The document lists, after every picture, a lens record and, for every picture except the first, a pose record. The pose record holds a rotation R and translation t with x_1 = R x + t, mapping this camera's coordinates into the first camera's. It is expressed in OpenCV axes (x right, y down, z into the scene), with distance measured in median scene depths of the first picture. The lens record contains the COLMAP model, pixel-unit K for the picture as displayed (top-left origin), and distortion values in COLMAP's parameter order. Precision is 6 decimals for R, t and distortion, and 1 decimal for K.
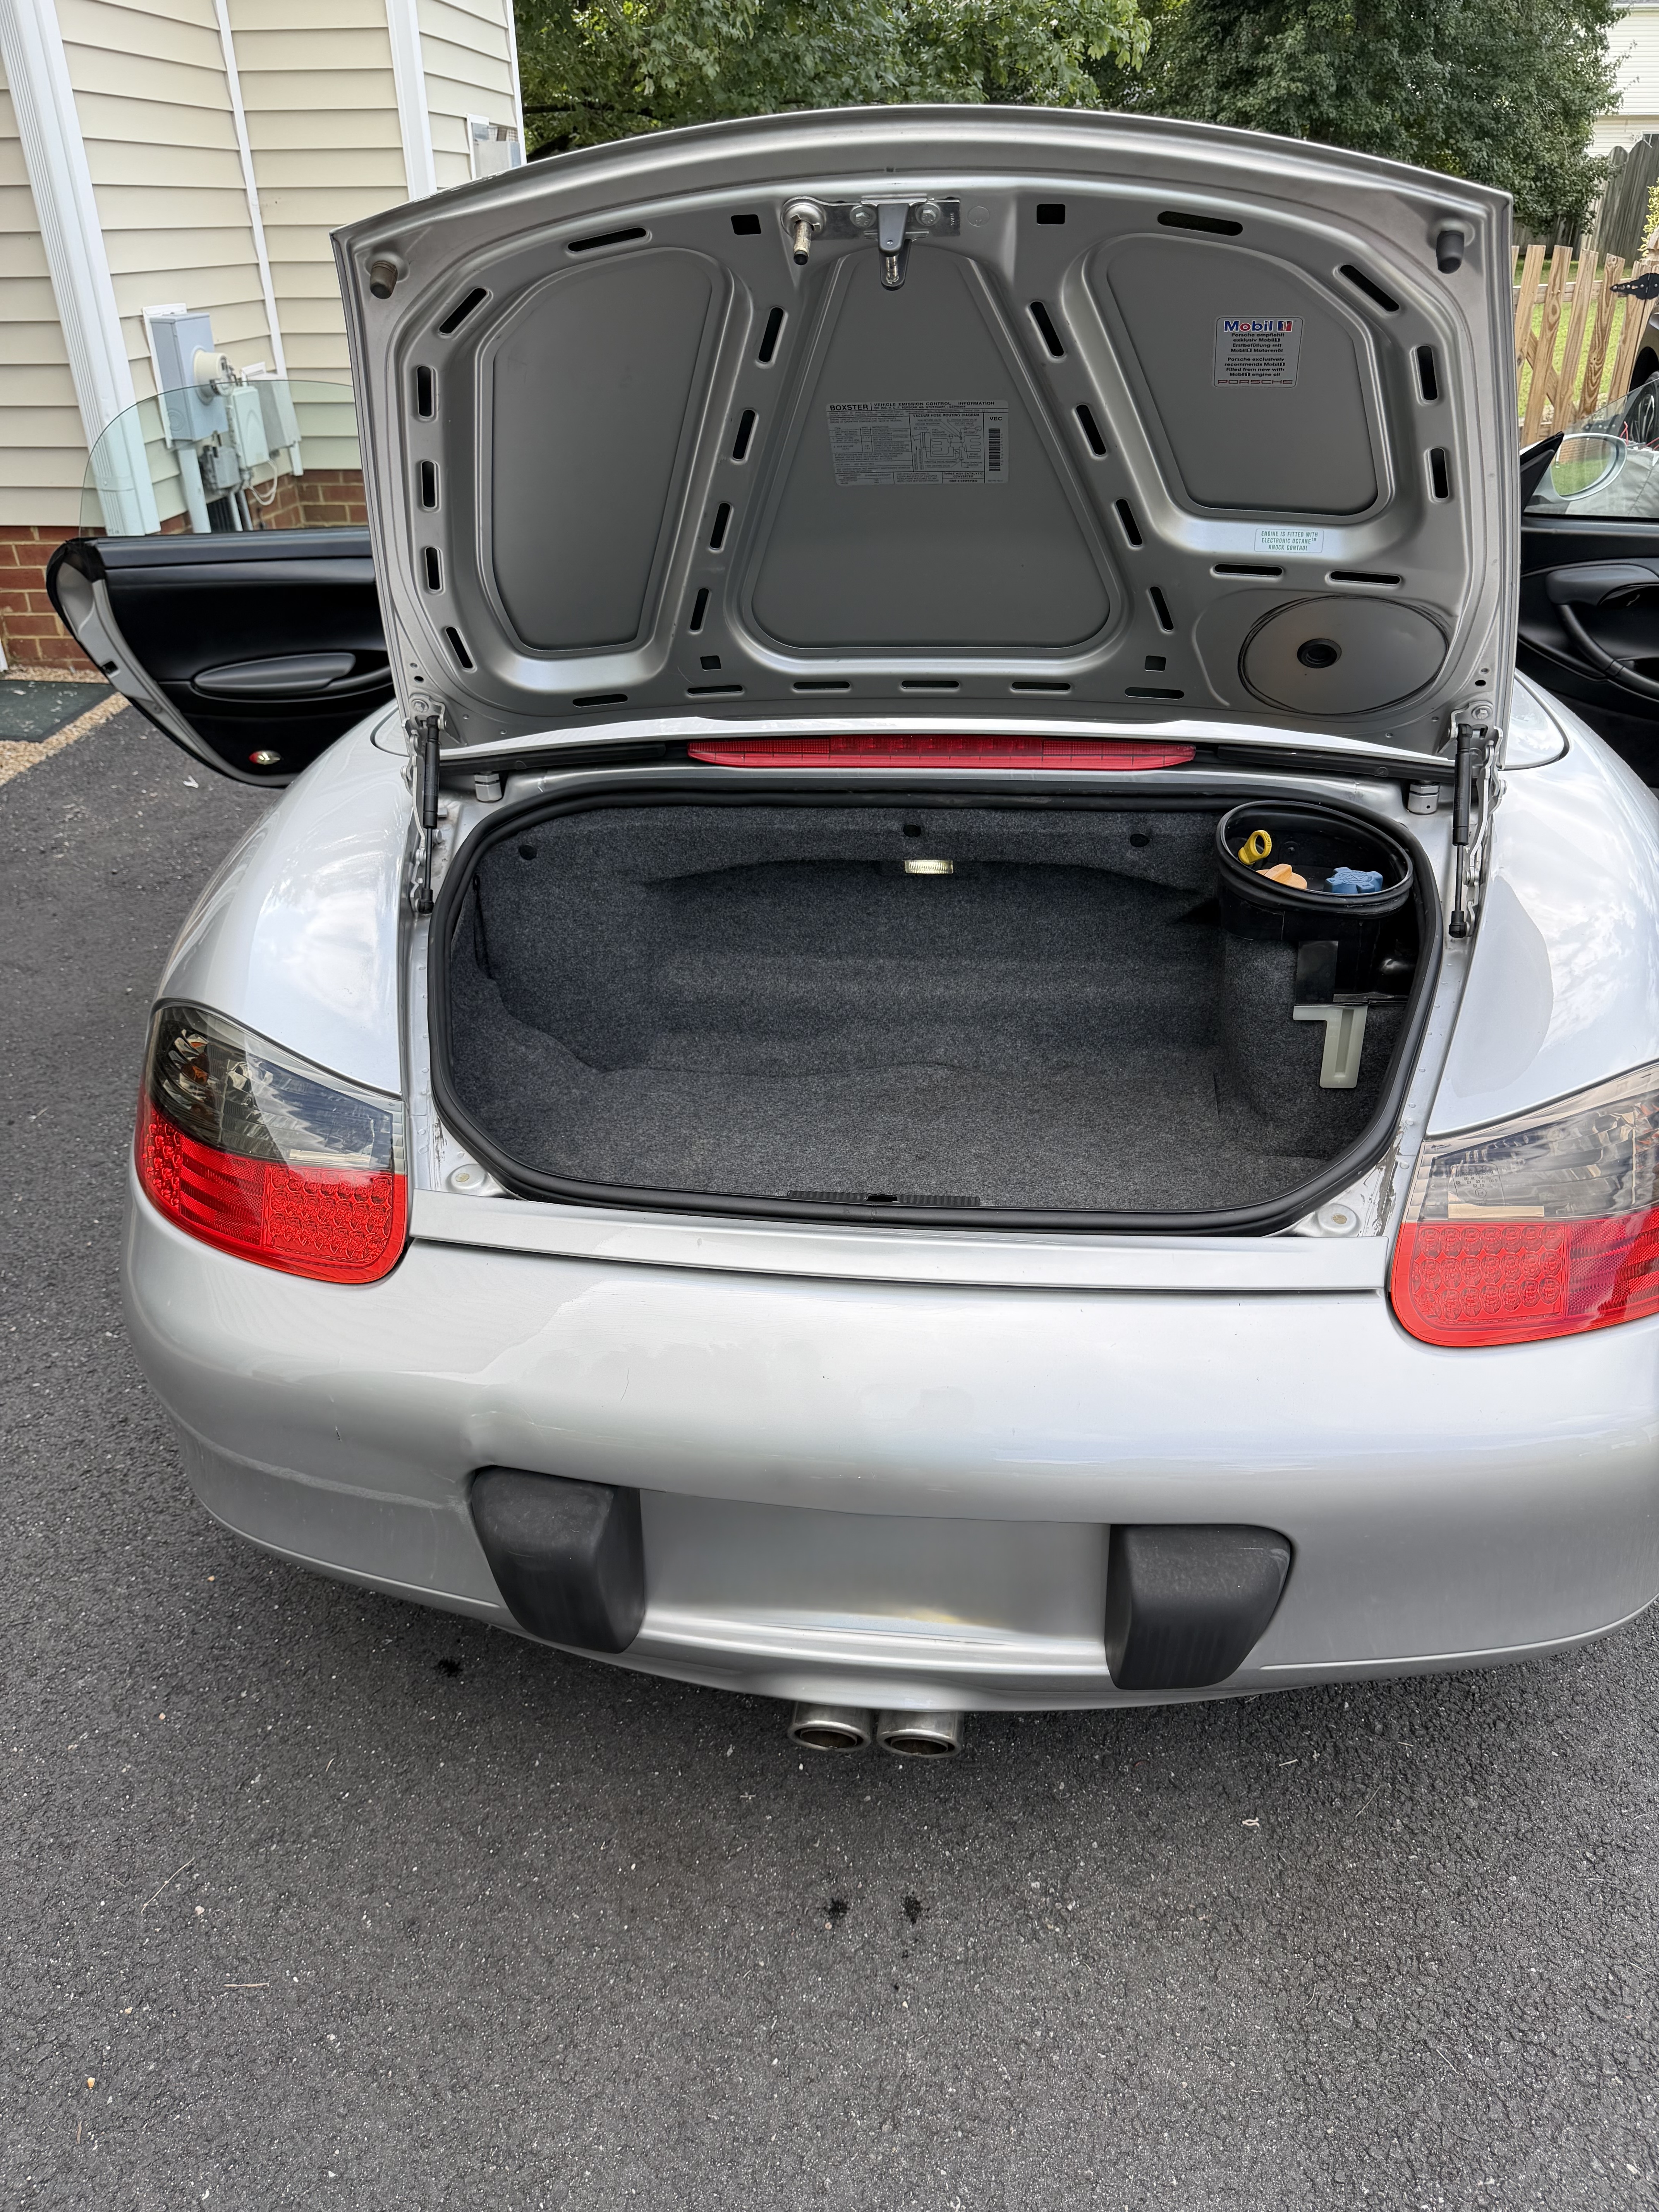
lens RADIAL K [[1590.4, 0, 837.0], [0, 1590.4, 1102.9], [0, 0, 1]] dist [-0.014833, -0.004593]
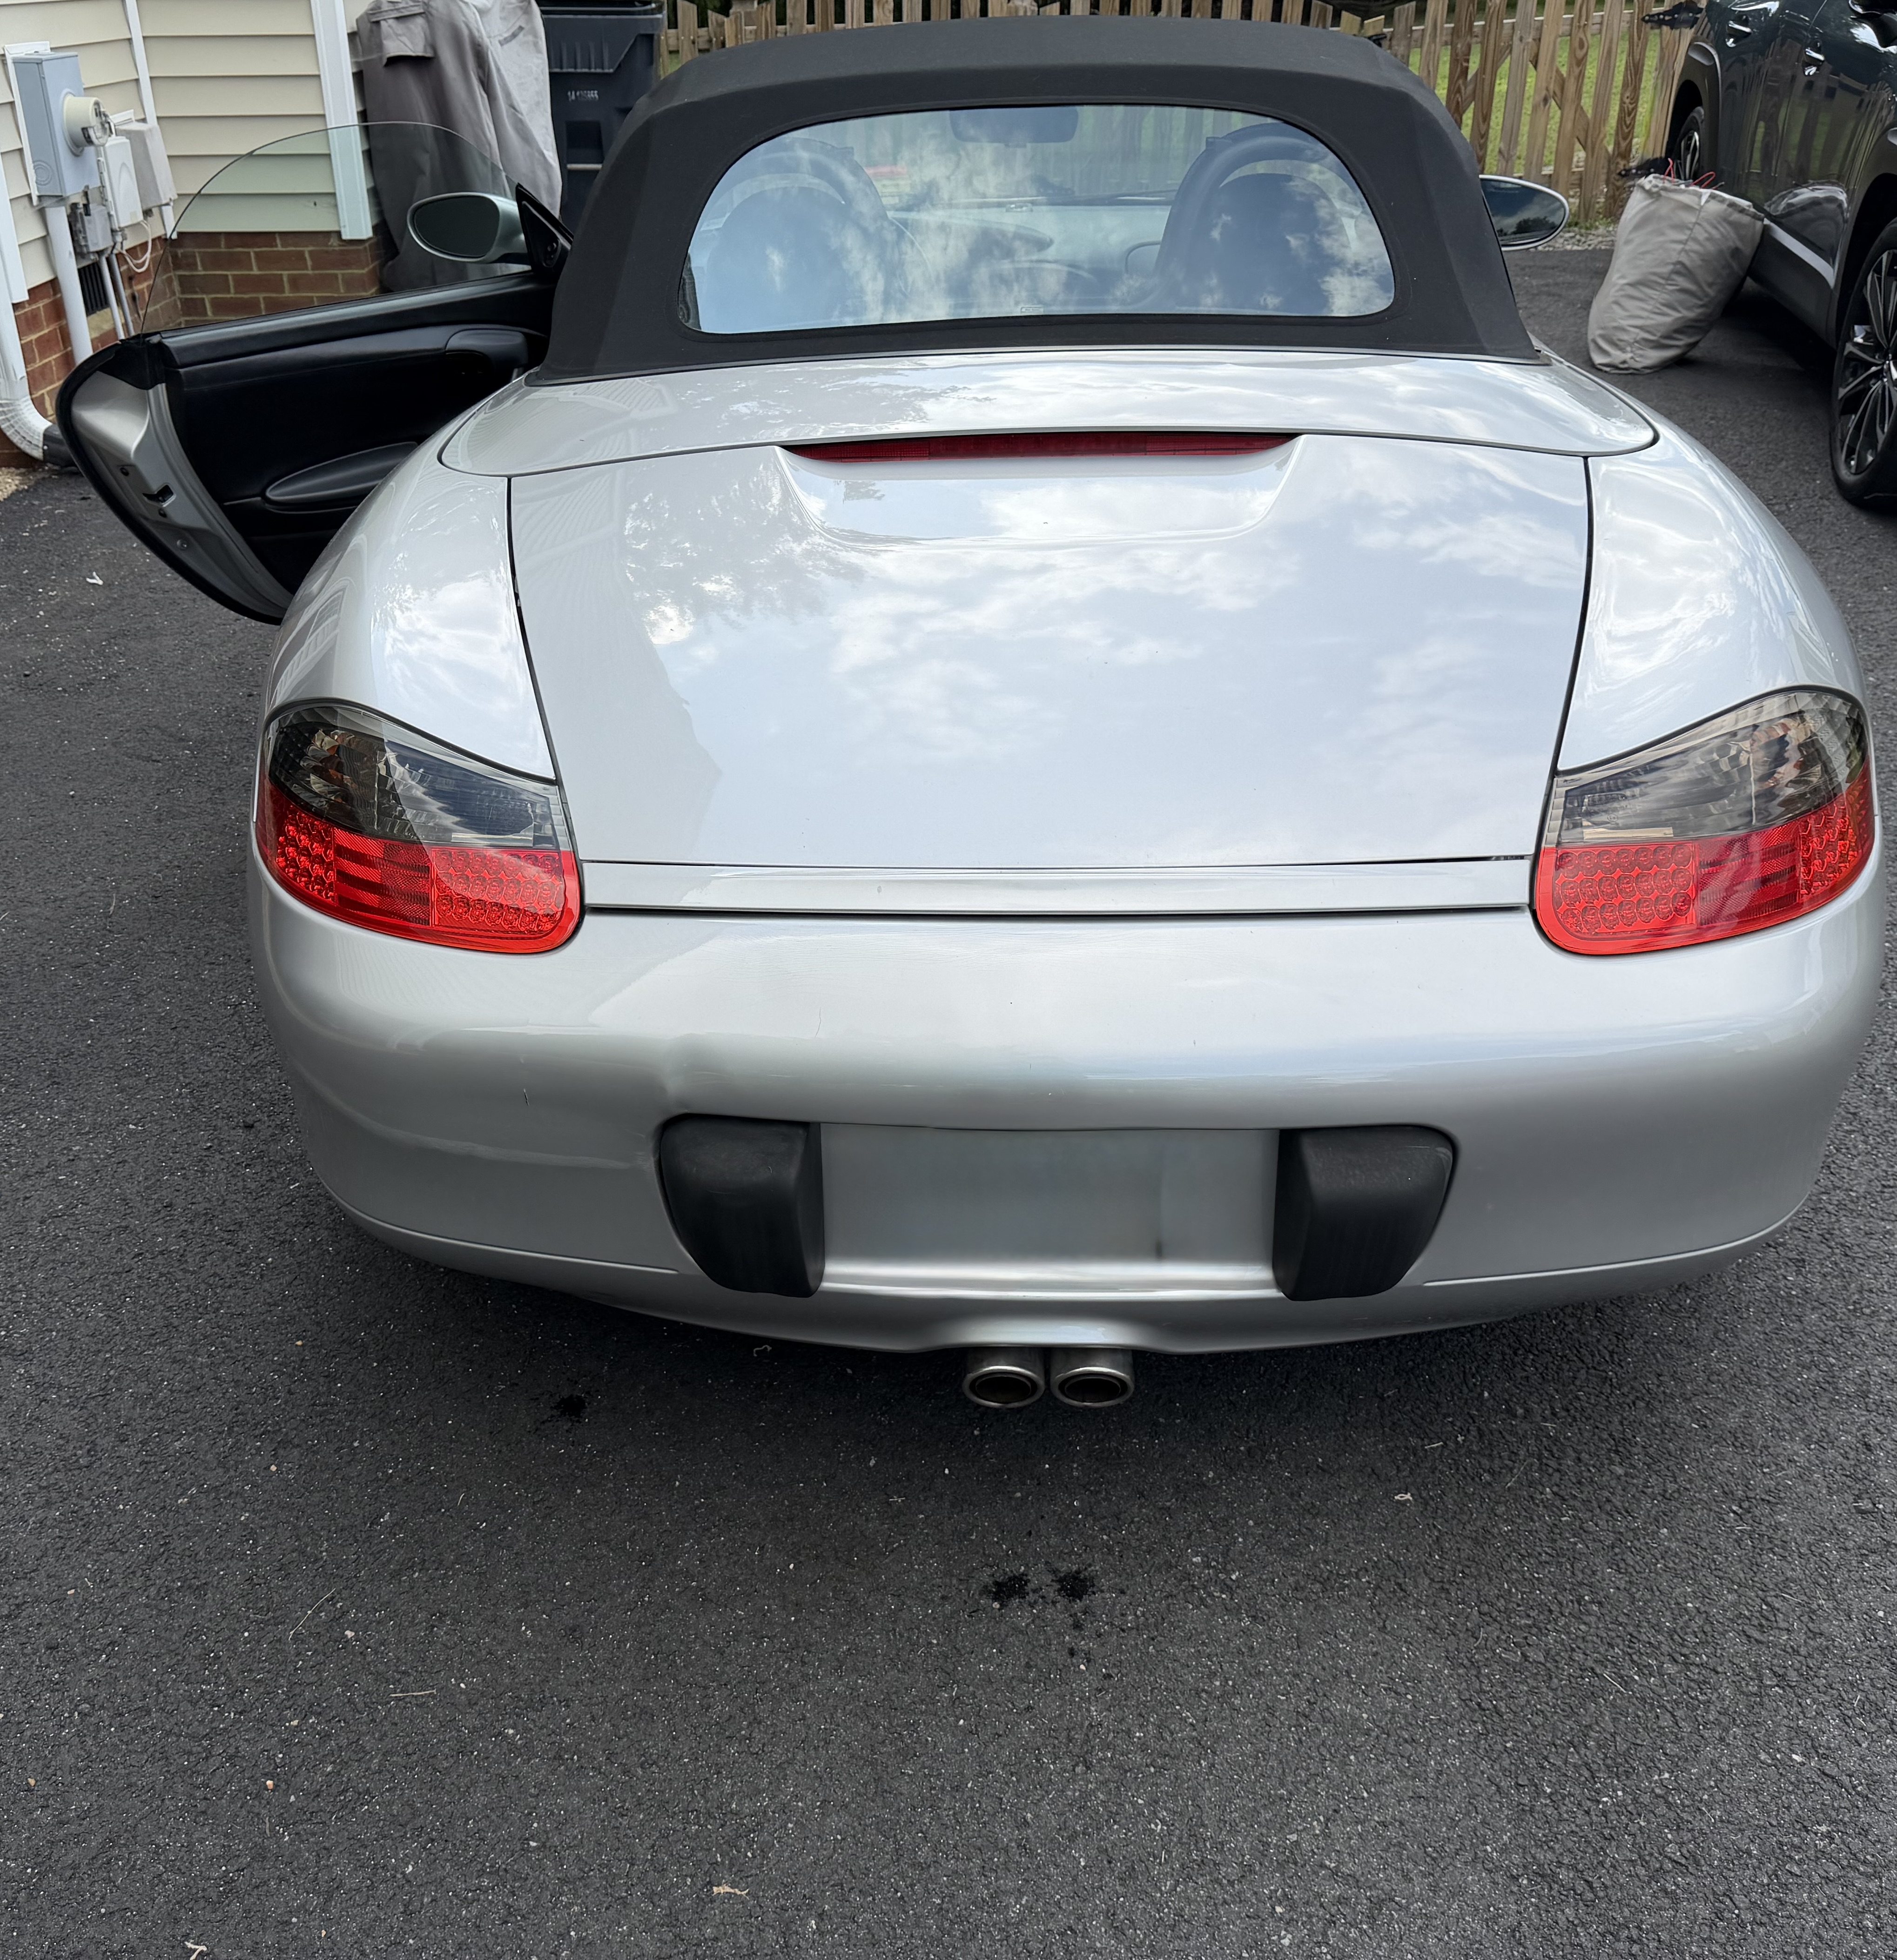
lens RADIAL K [[1885.8, 0, 882.8], [0, 1885.8, 925.6], [0, 0, 1]] dist [-0.008058, 0.000000]
pose [[0.997977, -0.033365, 0.054122, -0.124607], [0.034991, 0.998956, -0.029383, 0.121091], [-0.053086, 0.031218, 0.998102, -0.191343]]
